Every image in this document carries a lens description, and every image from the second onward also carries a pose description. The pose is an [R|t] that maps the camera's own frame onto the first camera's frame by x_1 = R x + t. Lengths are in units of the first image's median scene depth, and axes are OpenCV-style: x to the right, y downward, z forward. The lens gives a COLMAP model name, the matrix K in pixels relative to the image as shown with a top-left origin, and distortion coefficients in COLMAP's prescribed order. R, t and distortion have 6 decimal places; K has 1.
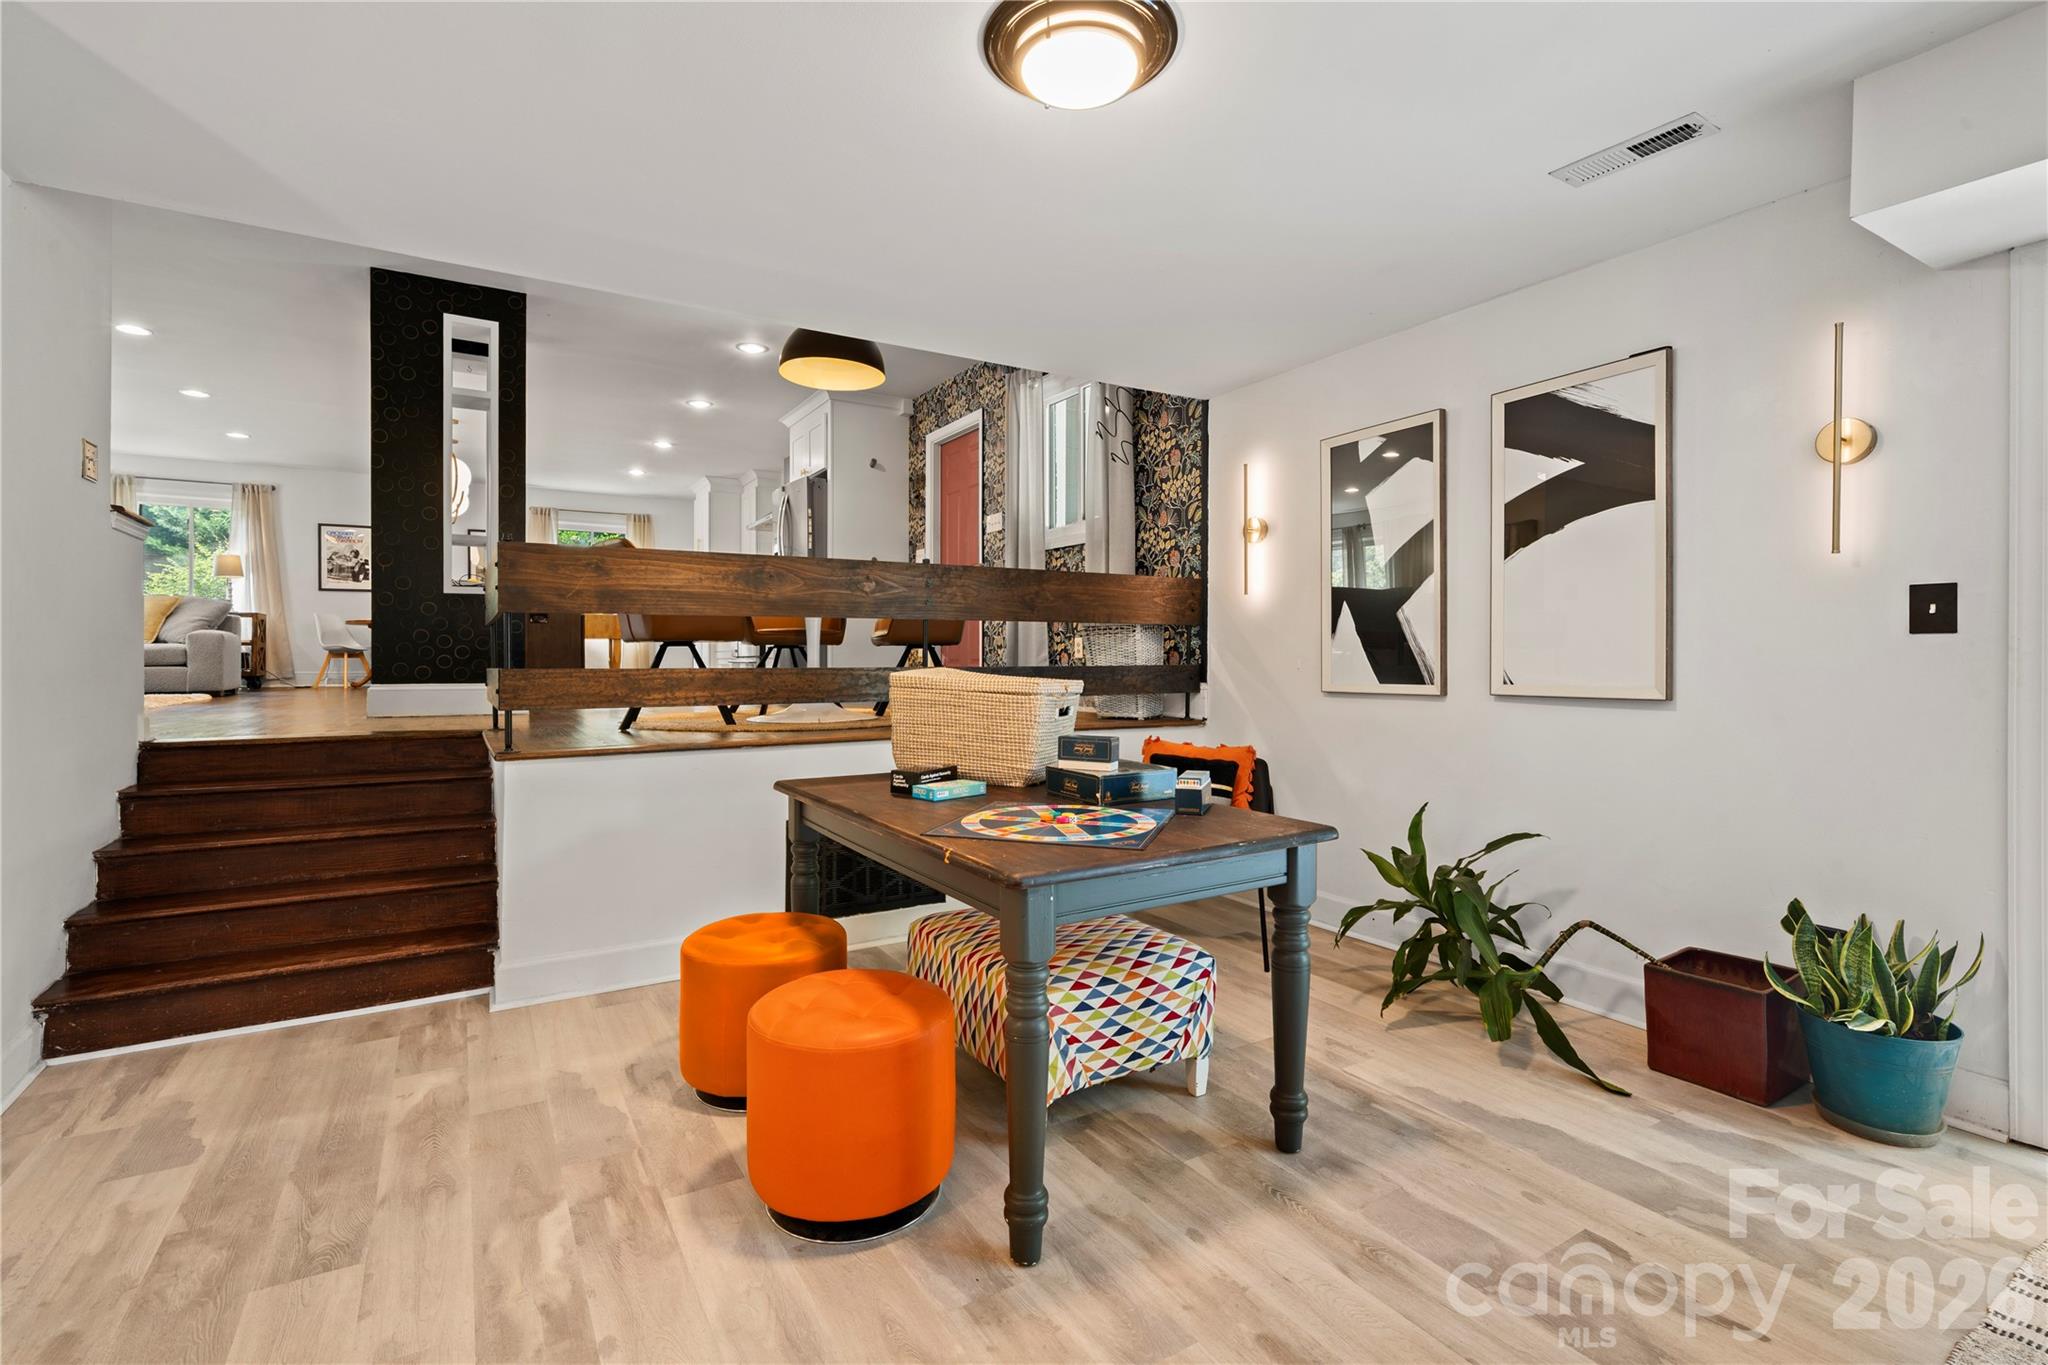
lens RADIAL K [[961.0, 0, 1015.6], [0, 961.0, 666.2], [0, 0, 1]] dist [0.003421, 0.000542]
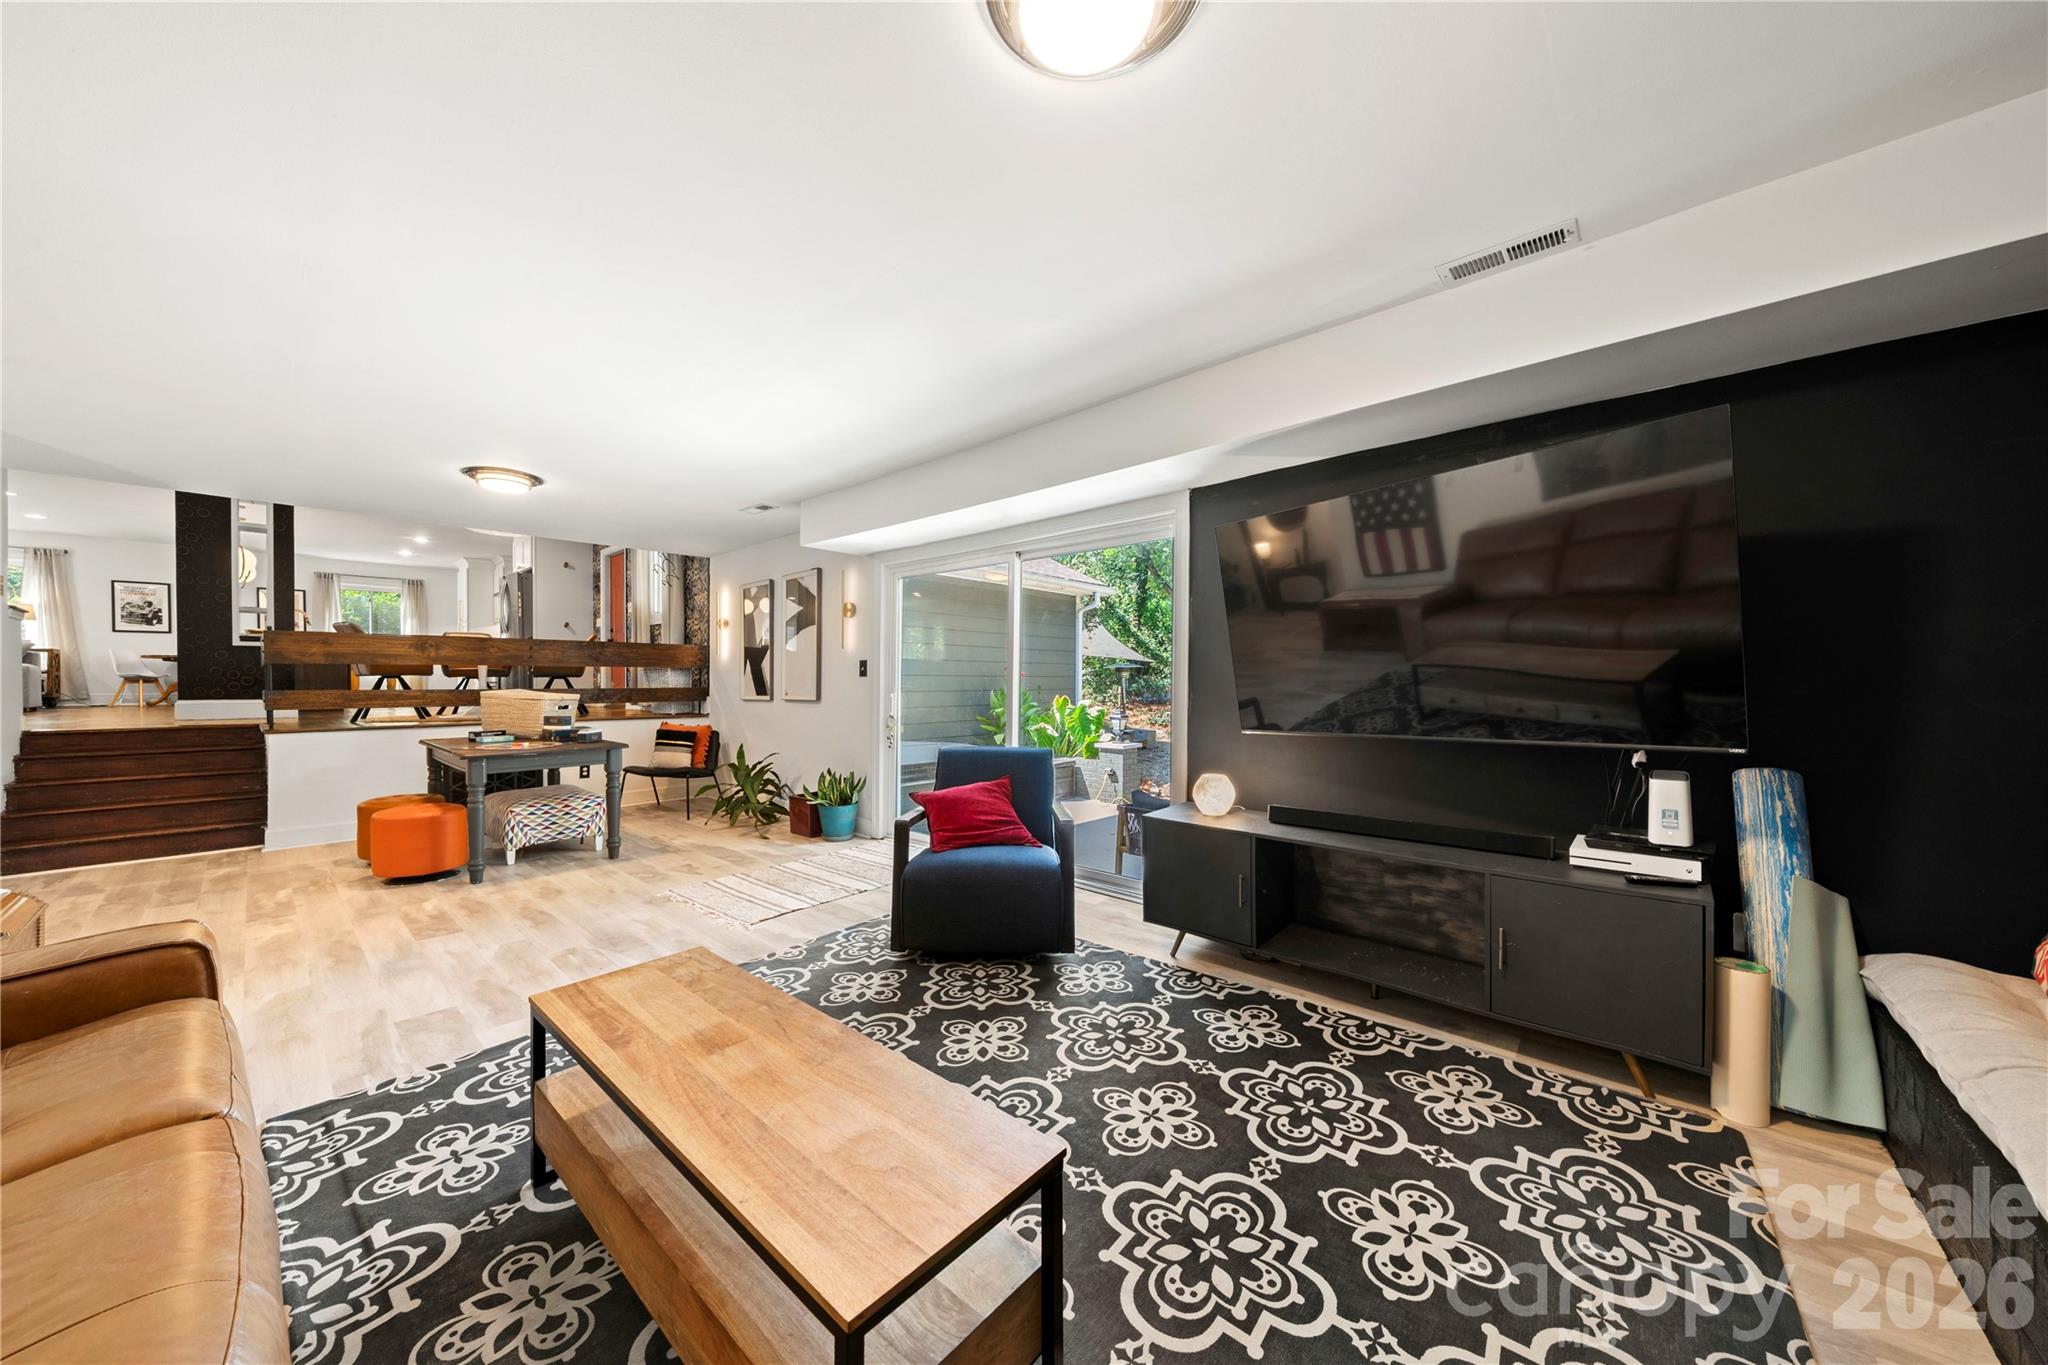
lens RADIAL K [[711.9, 0, 1028.8], [0, 711.9, 692.3], [0, 0, 1]] dist [-0.005173, 0.000137]
pose [[0.953687, -0.003802, 0.300776, 0.394738], [0.002070, 0.999979, 0.006079, 0.001070], [-0.300793, -0.005175, 0.953675, -0.655019]]
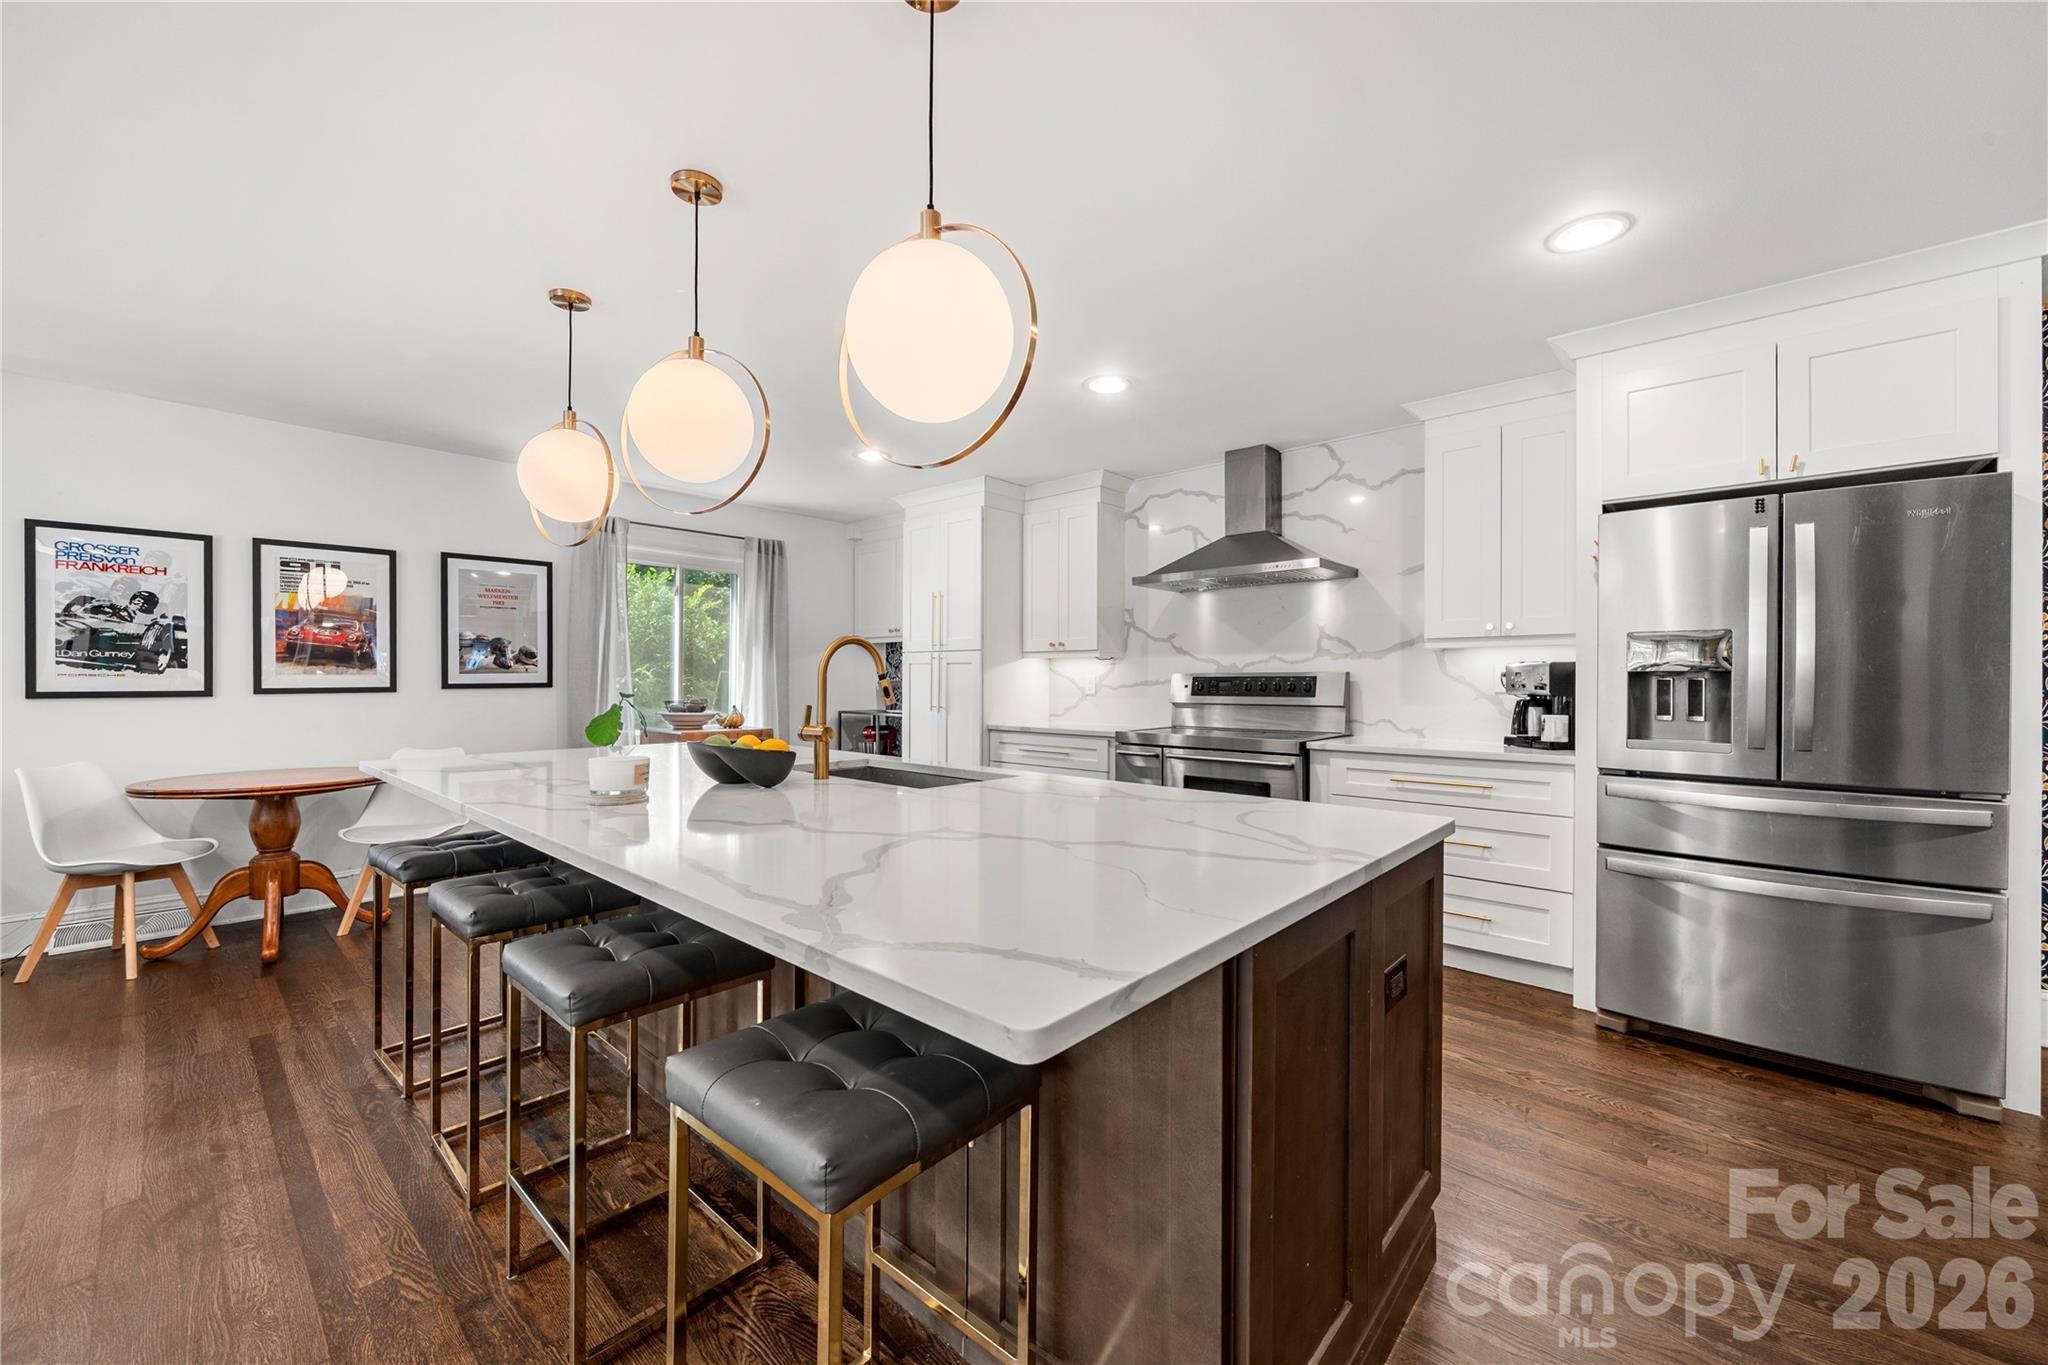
lens RADIAL K [[777.8, 0, 1010.9], [0, 777.8, 681.4], [0, 0, 1]] dist [-0.000857, 0.000086]
pose [[0.953185, -0.006099, 0.302327, -1.004497], [0.002844, 0.999933, 0.011204, -0.198938], [-0.302375, -0.009820, 0.953139, 1.321822]]
